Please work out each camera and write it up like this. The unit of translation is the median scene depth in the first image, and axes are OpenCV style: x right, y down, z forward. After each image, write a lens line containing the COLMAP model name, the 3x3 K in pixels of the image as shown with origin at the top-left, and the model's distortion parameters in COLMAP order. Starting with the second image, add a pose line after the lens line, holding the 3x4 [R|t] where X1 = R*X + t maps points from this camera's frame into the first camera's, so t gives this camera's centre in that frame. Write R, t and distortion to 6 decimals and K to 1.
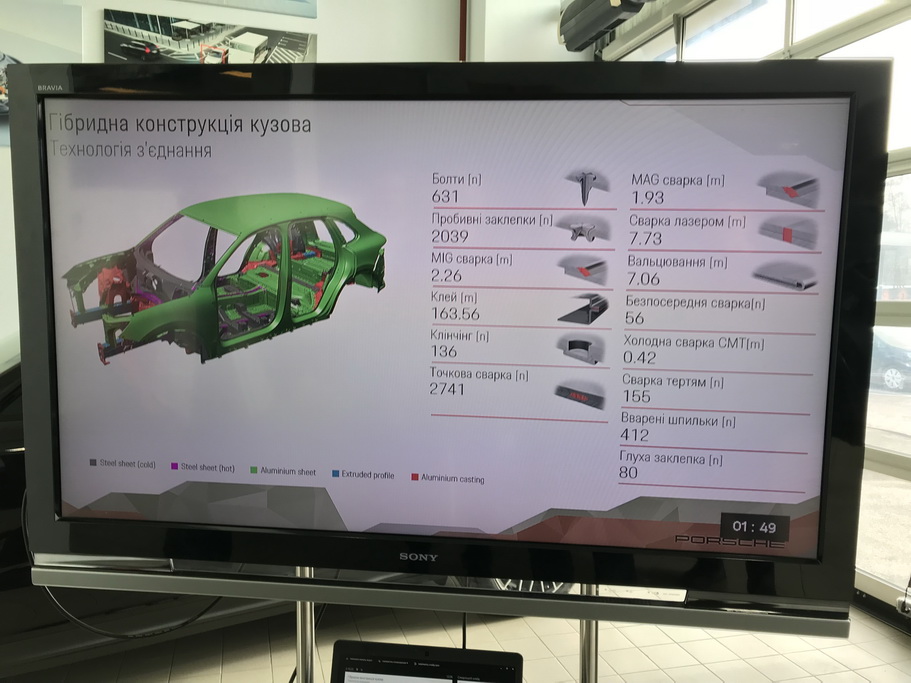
lens RADIAL K [[751.0, 0, 455.7], [0, 751.0, 337.5], [0, 0, 1]] dist [0.022025, -0.000456]
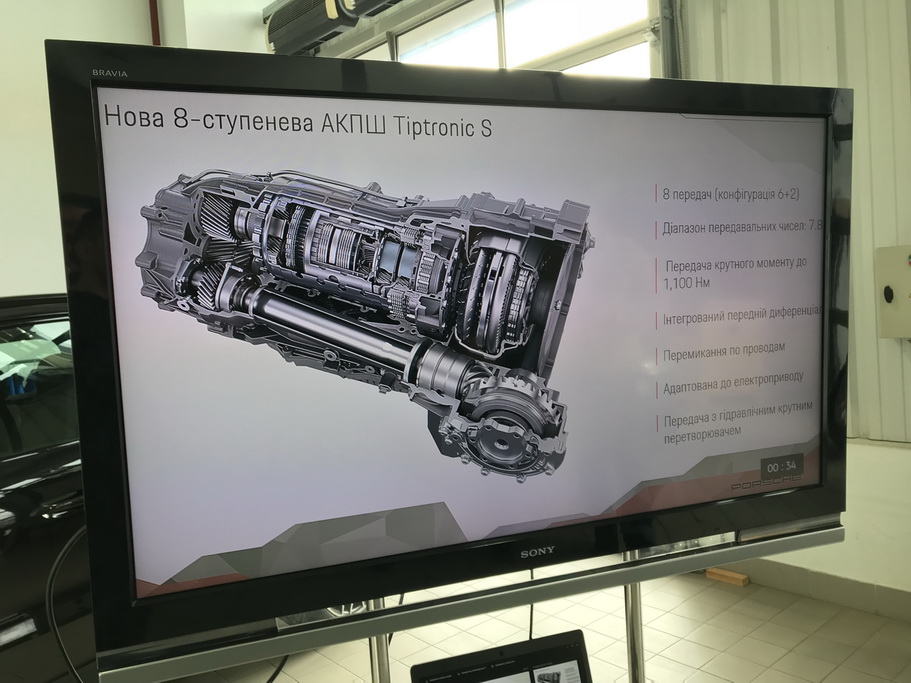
lens RADIAL K [[807.9, 0, 456.1], [0, 807.9, 345.2], [0, 0, 1]] dist [0.019679, -0.003410]
pose [[0.886350, -0.095319, 0.453098, -0.569811], [0.097762, 0.995045, 0.018088, -0.016950], [-0.452578, 0.028264, 0.891277, 0.057302]]
